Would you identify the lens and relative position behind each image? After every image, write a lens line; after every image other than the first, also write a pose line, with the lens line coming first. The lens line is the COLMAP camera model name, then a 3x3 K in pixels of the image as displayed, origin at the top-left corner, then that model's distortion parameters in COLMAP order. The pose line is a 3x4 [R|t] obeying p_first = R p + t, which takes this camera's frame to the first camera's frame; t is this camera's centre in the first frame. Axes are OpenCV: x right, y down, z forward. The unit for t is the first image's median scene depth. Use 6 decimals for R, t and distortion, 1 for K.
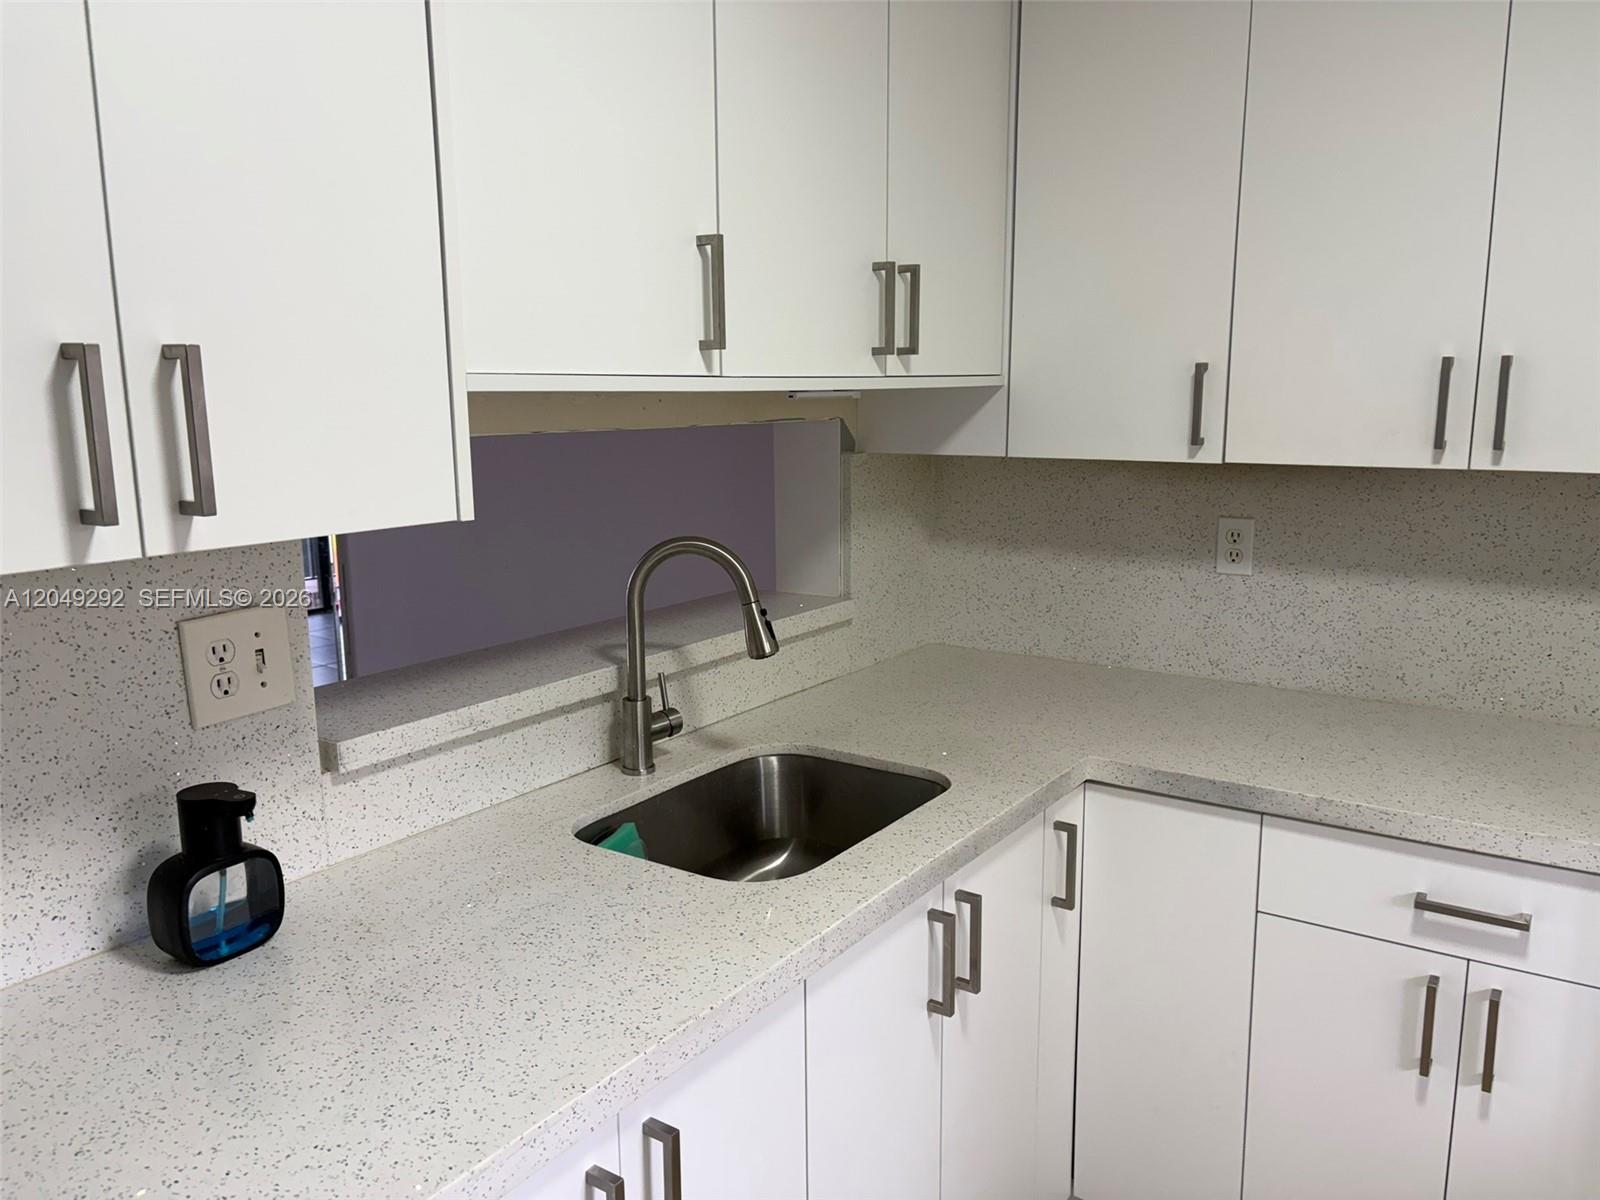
lens RADIAL K [[1174.0, 0, 800.0], [0, 1174.0, 600.0], [0, 0, 1]] dist [0.060868, -0.092747]
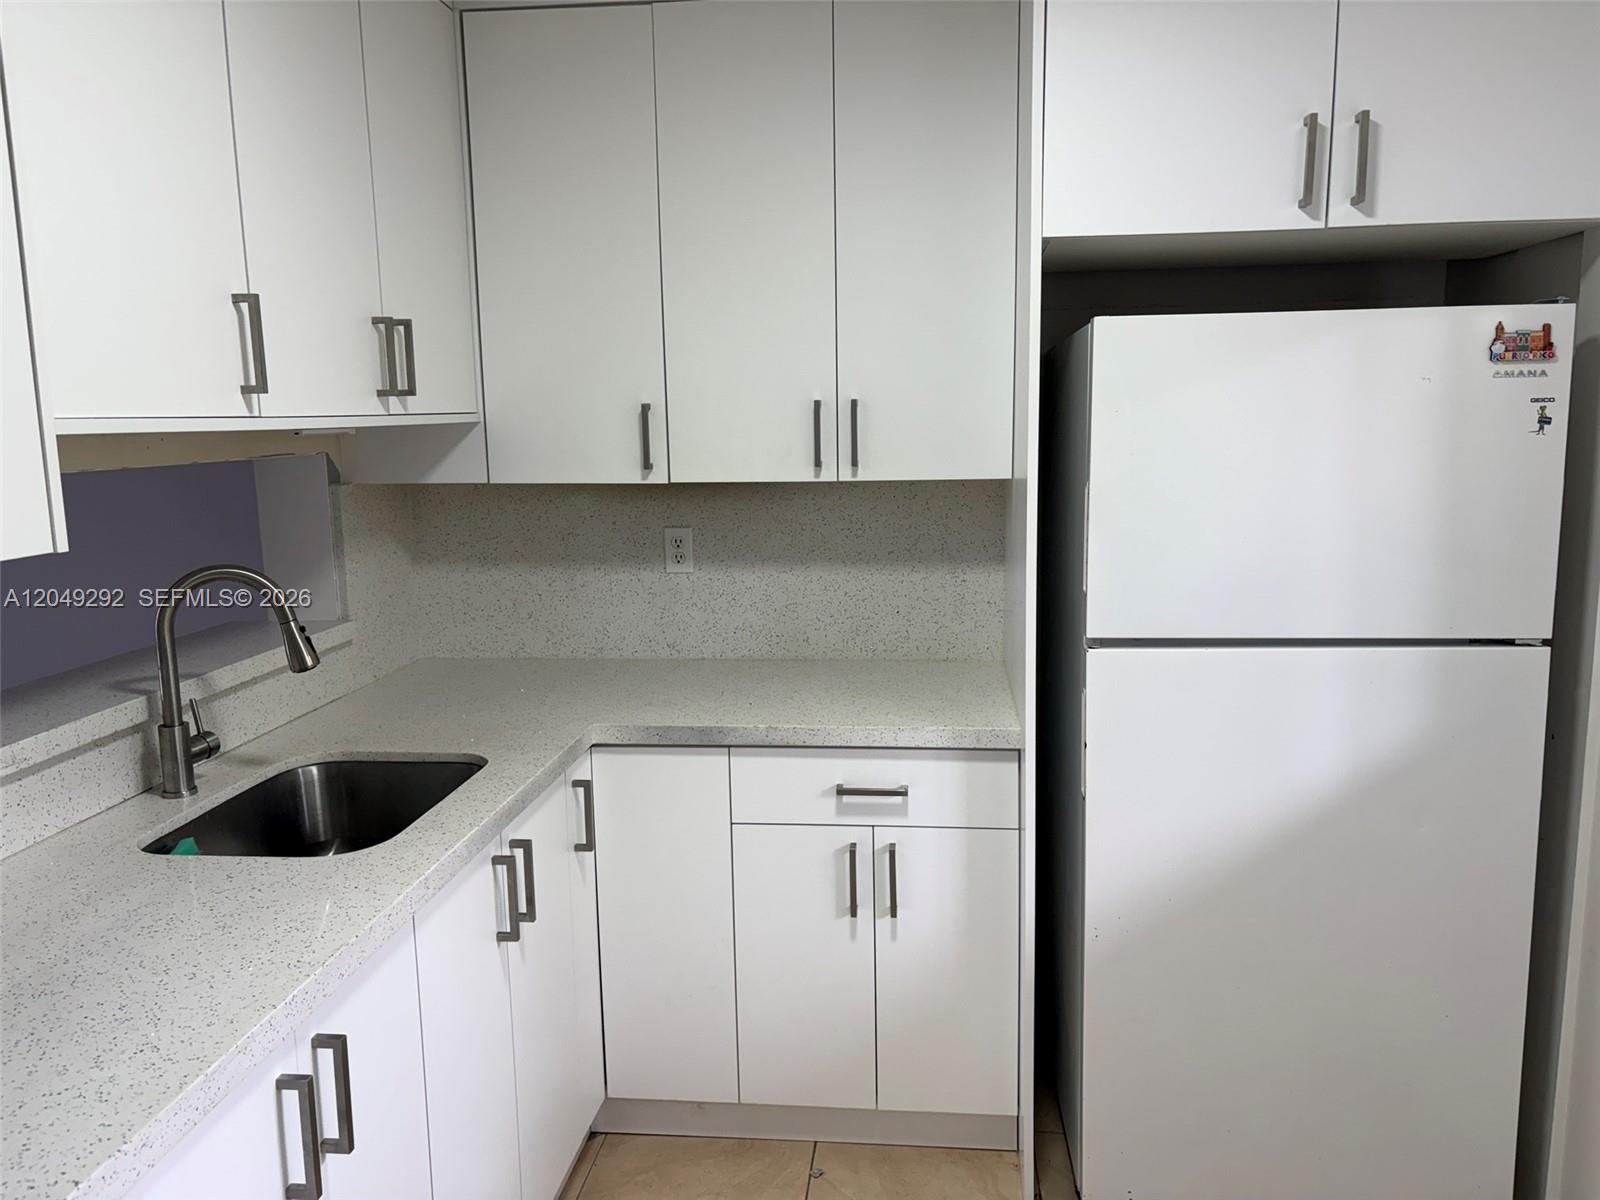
lens RADIAL K [[1303.7, 0, 800.0], [0, 1303.7, 600.0], [0, 0, 1]] dist [0.007843, -0.000881]
pose [[0.873097, -0.074728, 0.481786, -0.212269], [0.093306, 0.995529, -0.014678, 0.044902], [-0.478536, 0.057769, 0.876166, -0.295594]]
